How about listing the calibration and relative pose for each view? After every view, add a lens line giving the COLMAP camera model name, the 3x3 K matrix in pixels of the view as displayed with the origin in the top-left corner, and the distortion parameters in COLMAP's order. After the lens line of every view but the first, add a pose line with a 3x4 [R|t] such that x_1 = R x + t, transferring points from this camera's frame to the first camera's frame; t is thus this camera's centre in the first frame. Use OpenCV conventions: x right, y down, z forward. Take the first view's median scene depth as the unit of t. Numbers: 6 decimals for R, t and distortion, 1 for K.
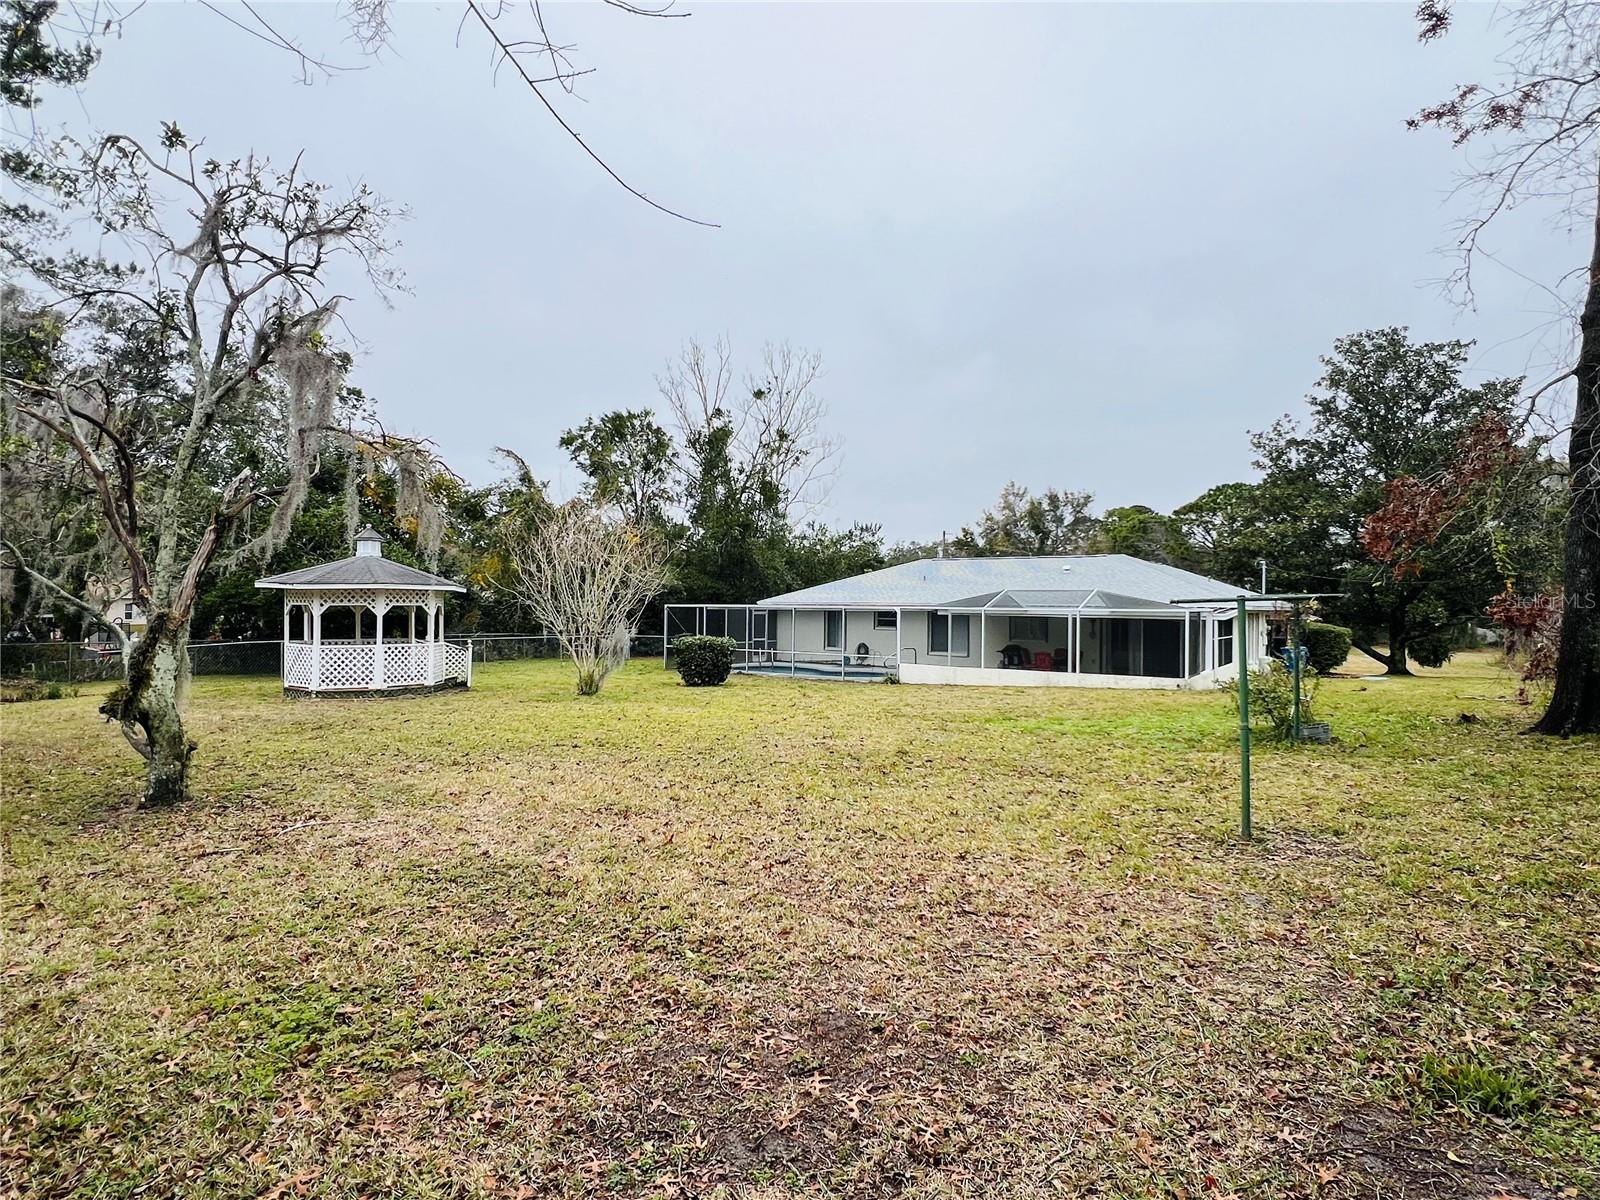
lens RADIAL K [[858.8, 0, 800.0], [0, 858.8, 600.0], [0, 0, 1]] dist [-0.000492, 0.000375]
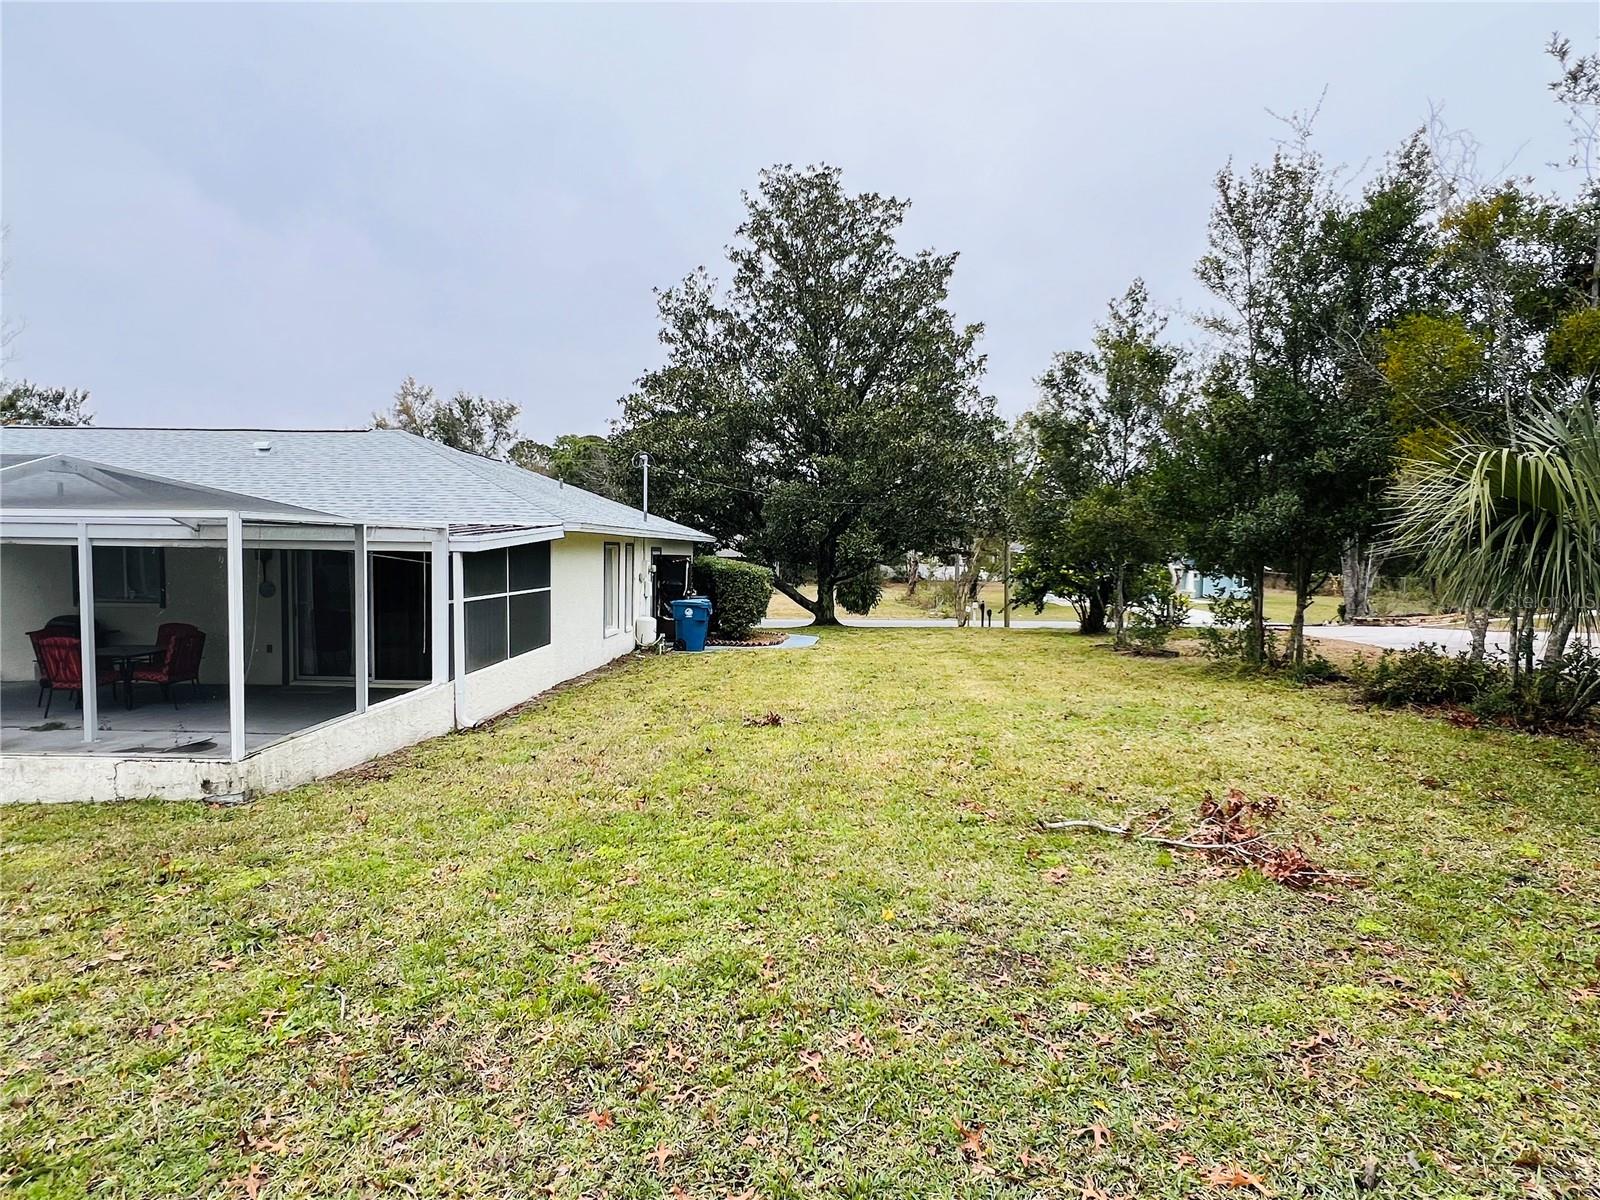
lens RADIAL K [[858.8, 0, 800.0], [0, 858.8, 600.0], [0, 0, 1]] dist [-0.000492, 0.000375]
pose [[0.833204, -0.030409, 0.552129, 0.241736], [-0.008624, 0.997651, 0.067960, 0.010152], [-0.552898, -0.061386, 0.830984, 0.358275]]
